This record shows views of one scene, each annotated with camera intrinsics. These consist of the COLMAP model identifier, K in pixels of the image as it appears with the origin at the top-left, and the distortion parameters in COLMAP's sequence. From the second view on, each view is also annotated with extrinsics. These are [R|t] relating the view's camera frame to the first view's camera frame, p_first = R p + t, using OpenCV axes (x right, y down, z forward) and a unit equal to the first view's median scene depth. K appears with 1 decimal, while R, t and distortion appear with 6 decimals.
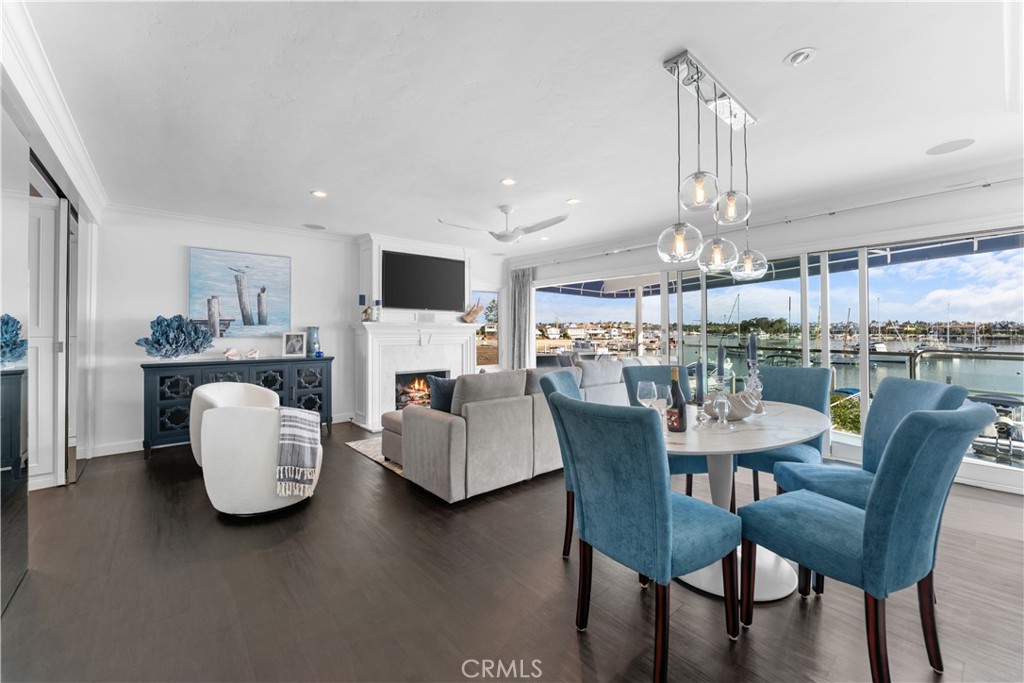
lens RADIAL K [[414.2, 0, 517.9], [0, 414.2, 332.8], [0, 0, 1]] dist [0.000564, -0.000019]
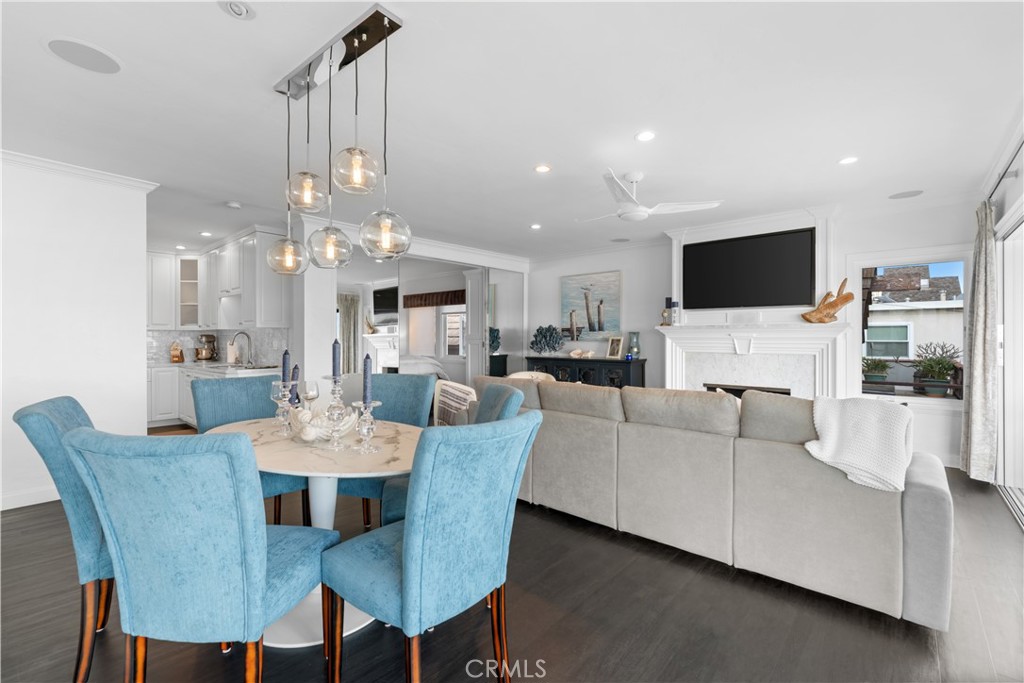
lens RADIAL K [[456.6, 0, 516.2], [0, 456.6, 339.9], [0, 0, 1]] dist [-0.001866, -0.000386]
pose [[0.145072, 0.006506, -0.989400, 0.666184], [-0.002314, 0.999978, 0.006236, -0.000468], [0.989418, 0.001385, 0.145084, 0.558605]]
